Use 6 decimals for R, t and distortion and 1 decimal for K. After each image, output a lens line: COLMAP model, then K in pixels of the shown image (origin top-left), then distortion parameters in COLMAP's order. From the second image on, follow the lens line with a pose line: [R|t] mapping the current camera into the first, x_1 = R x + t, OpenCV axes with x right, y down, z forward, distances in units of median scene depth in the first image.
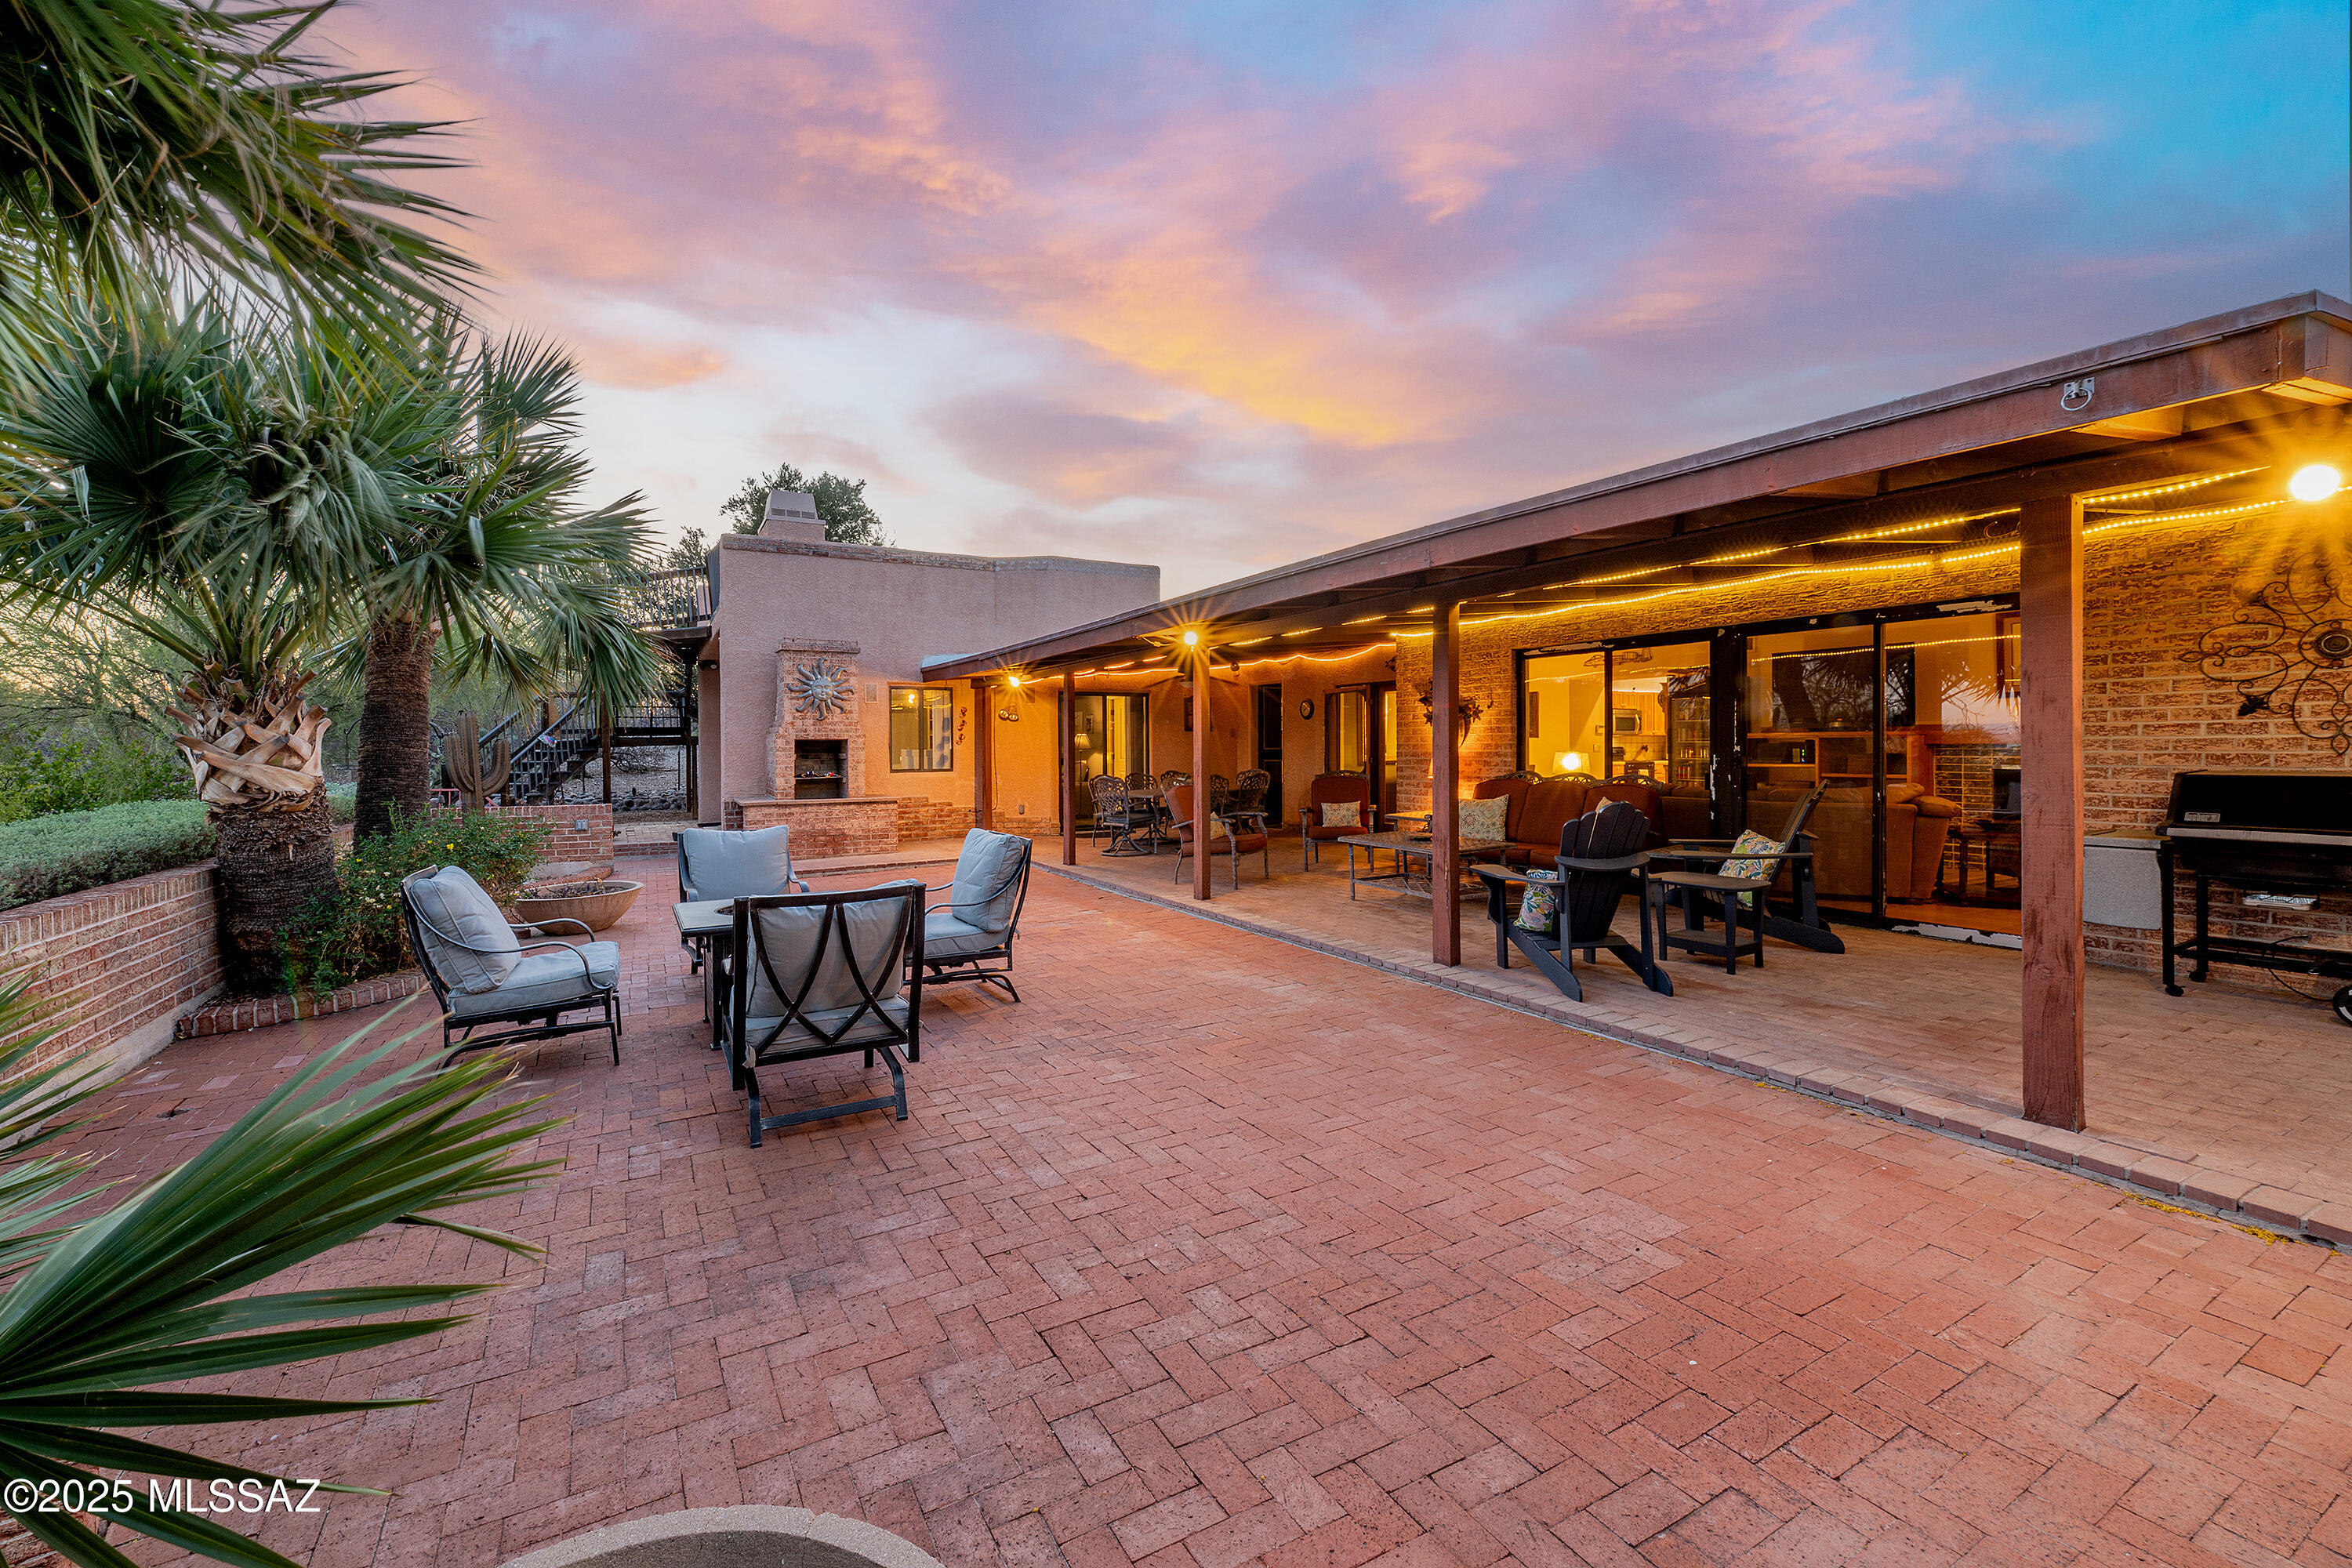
lens RADIAL K [[943.4, 0, 1176.3], [0, 943.4, 747.8], [0, 0, 1]] dist [-0.001325, -0.000225]
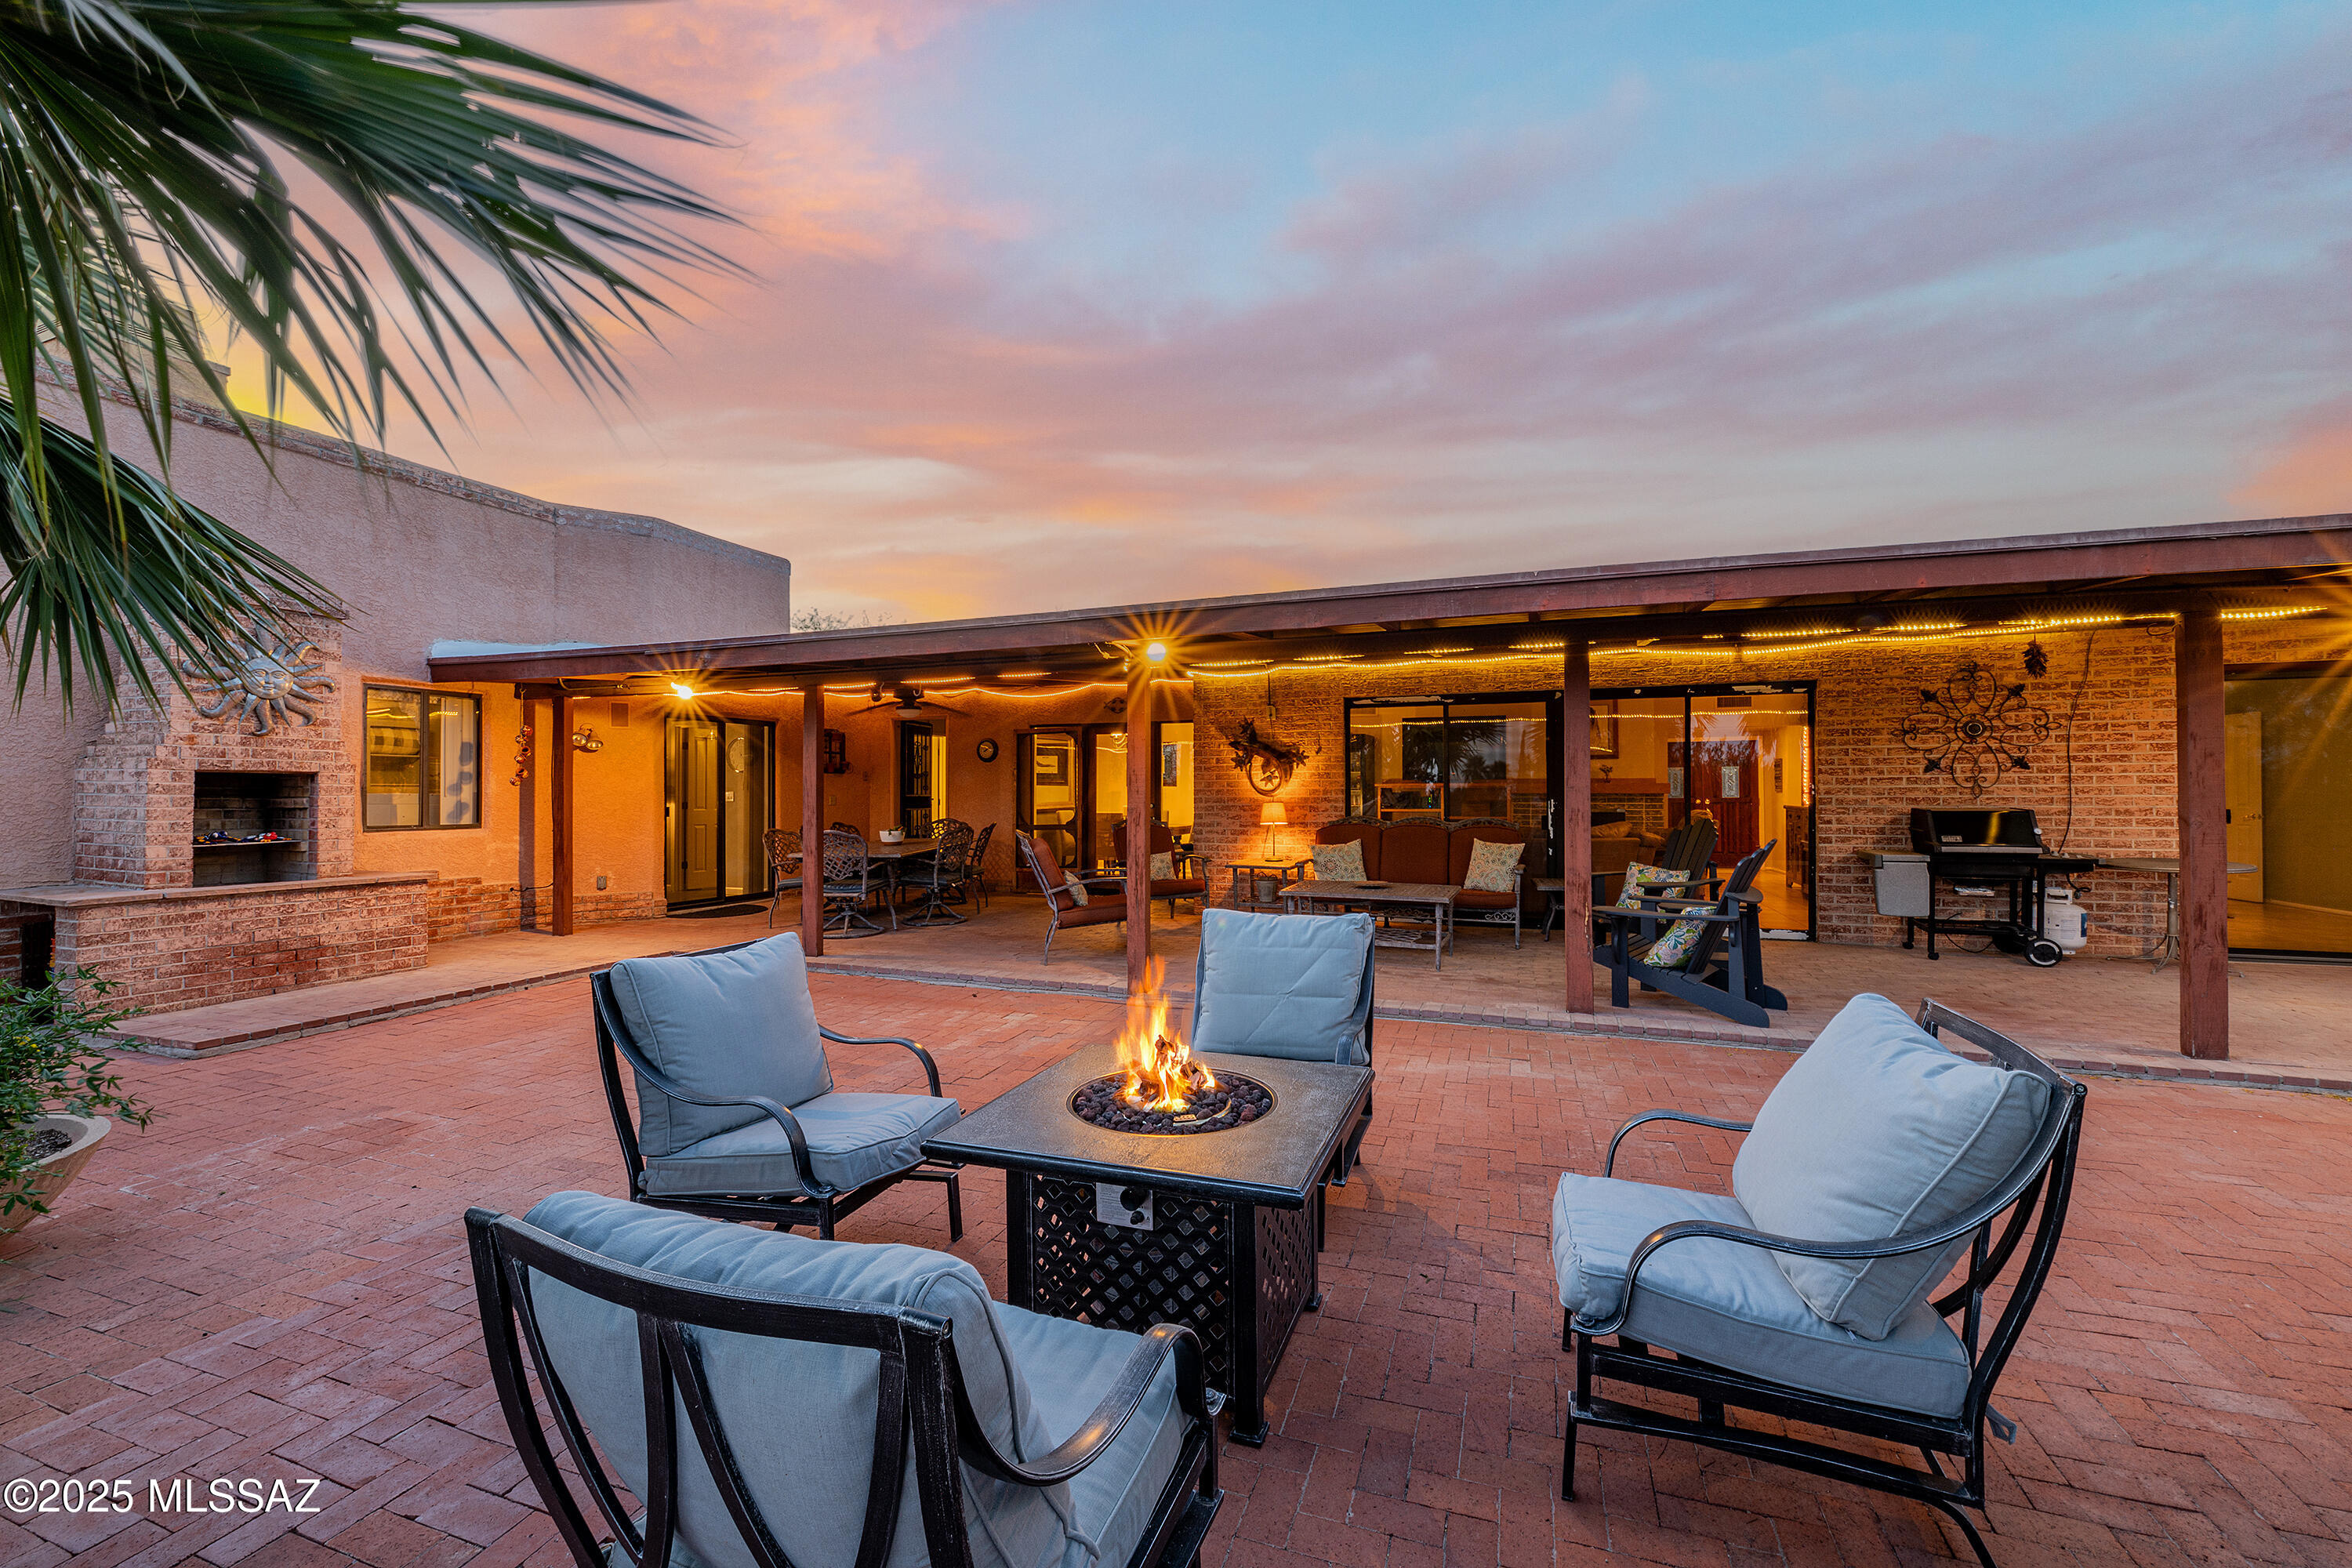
lens RADIAL K [[911.5, 0, 1176.0], [0, 911.5, 784.0], [0, 0, 1]] dist [-0.000602, -0.000011]
pose [[0.761459, 0.014122, 0.648060, -0.411832], [-0.002692, 0.999823, -0.018625, 0.008454], [-0.648208, 0.012438, 0.761362, 0.354858]]
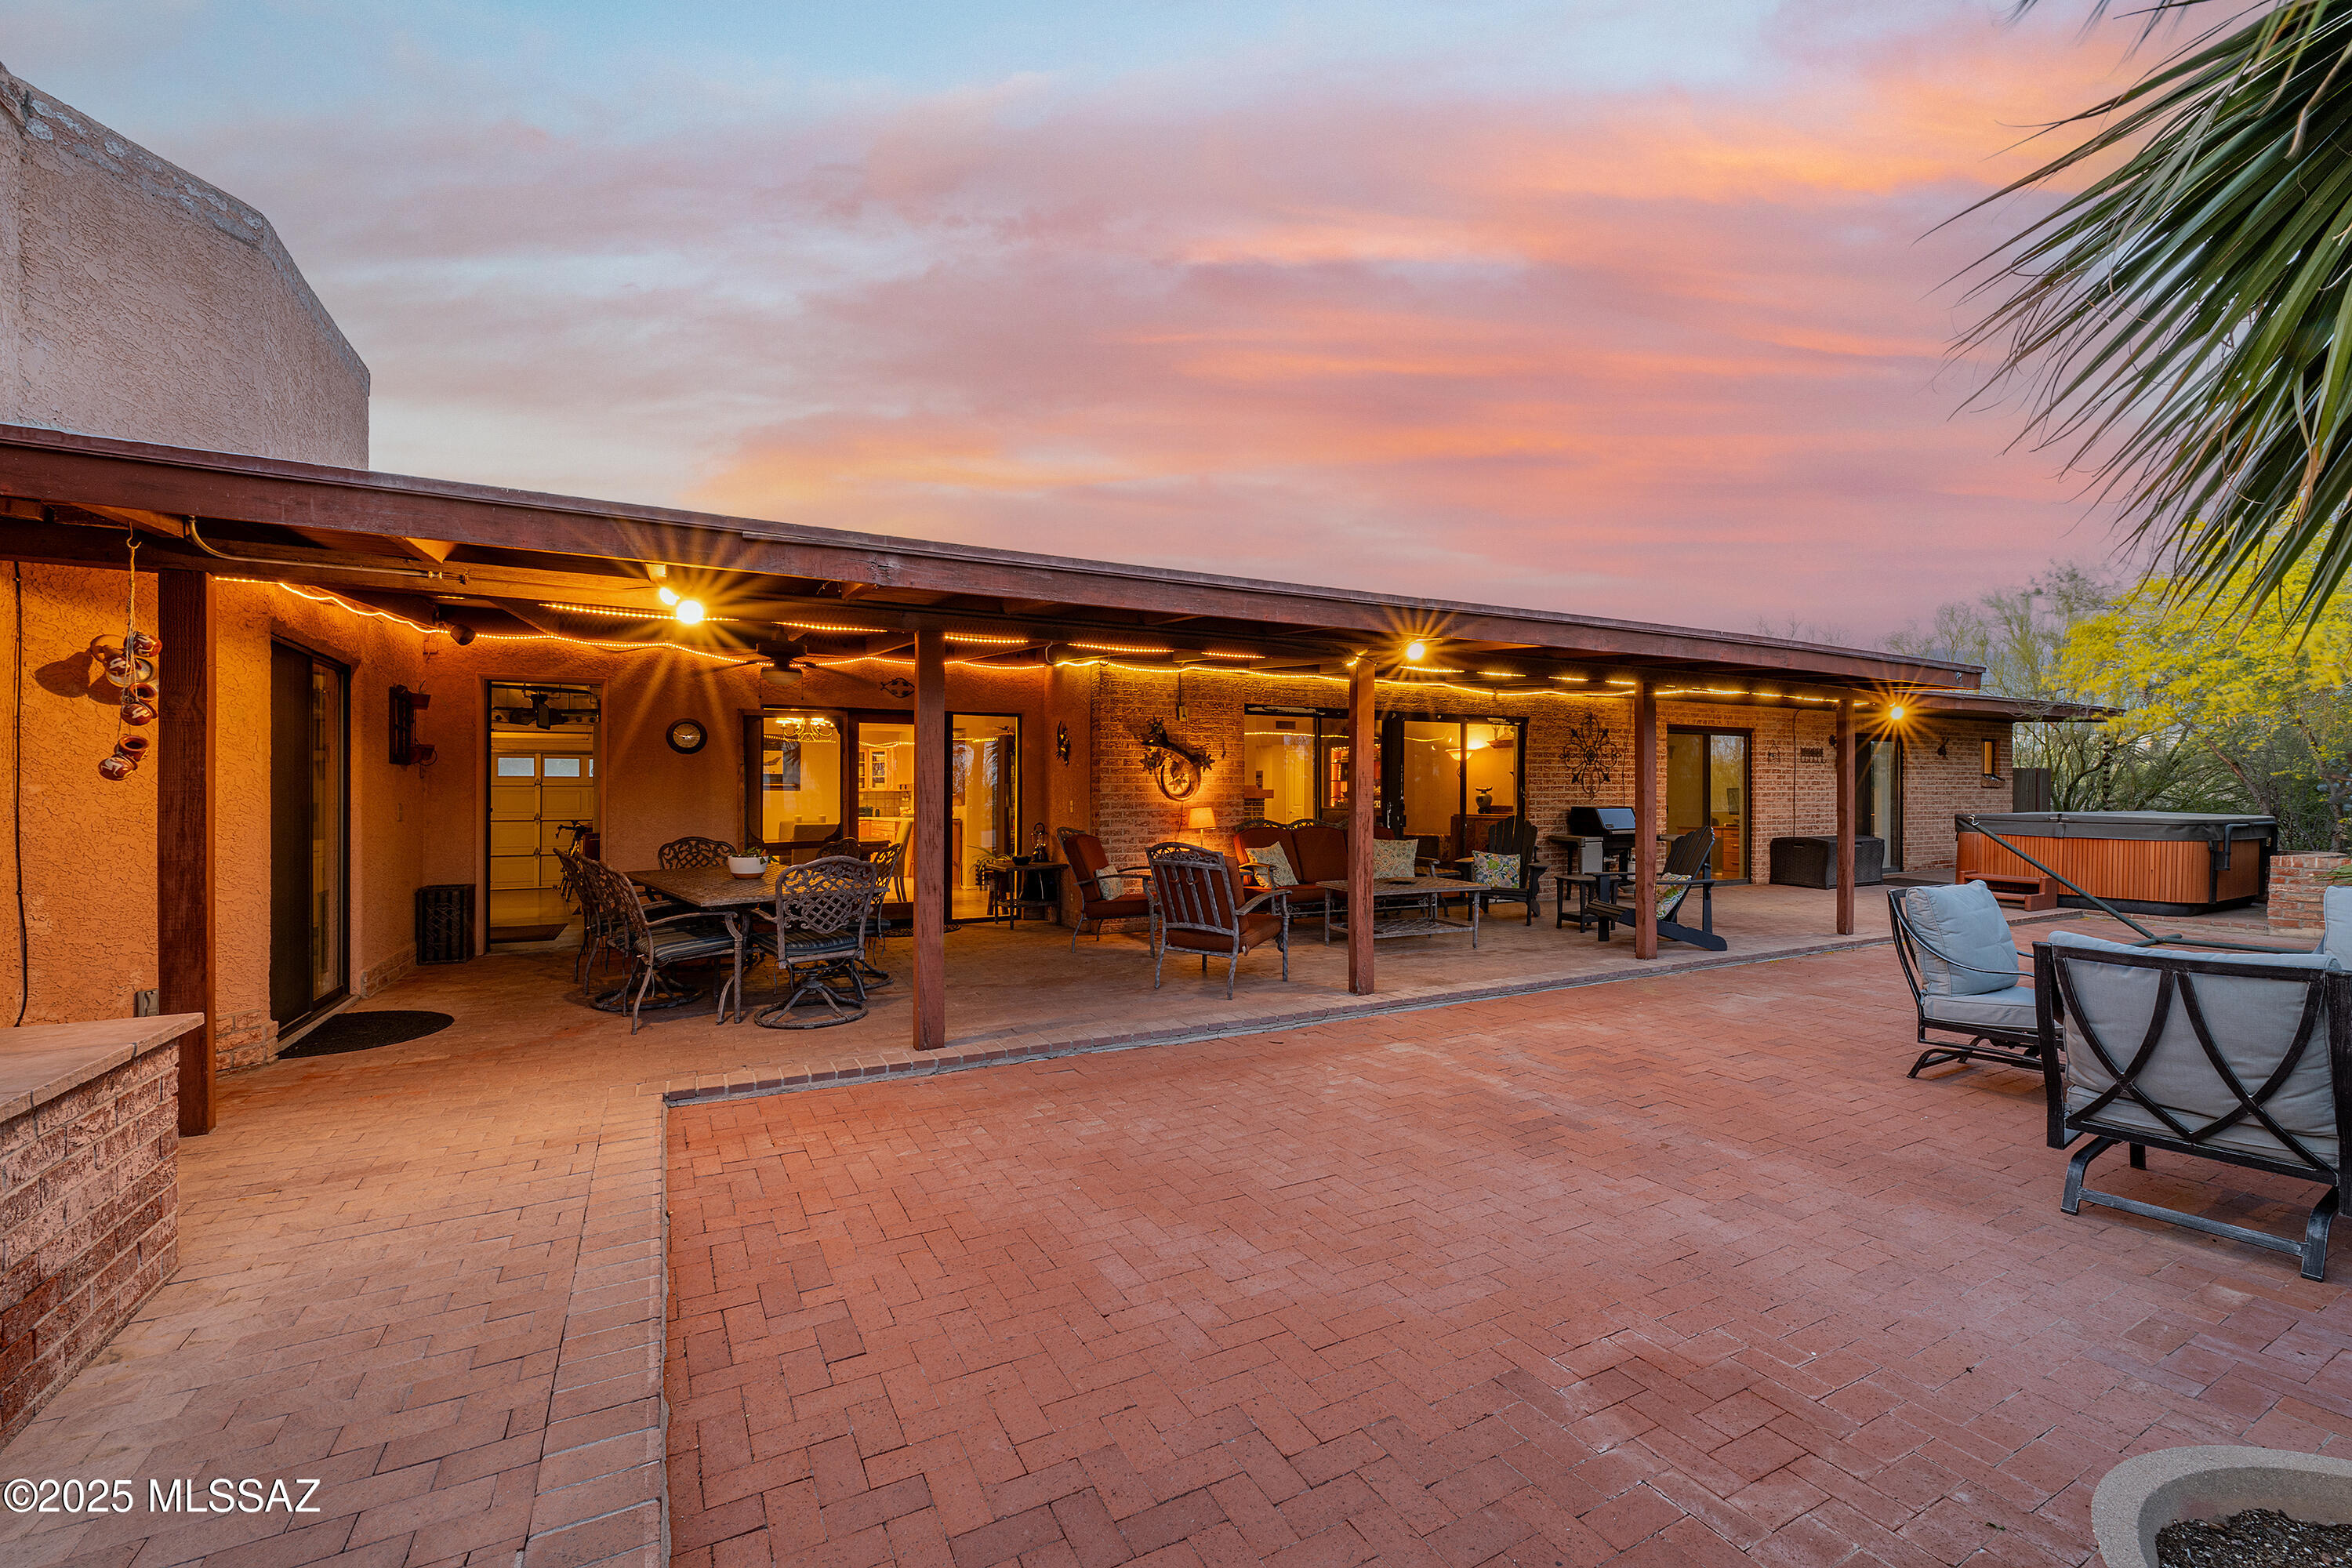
lens RADIAL K [[926.7, 0, 1200.1], [0, 926.7, 794.5], [0, 0, 1]] dist [0.000868, 0.000173]
pose [[0.053591, 0.013077, 0.998477, -0.646692], [0.007564, 0.999880, -0.013502, 0.009480], [-0.998534, 0.008276, 0.053486, 0.966875]]
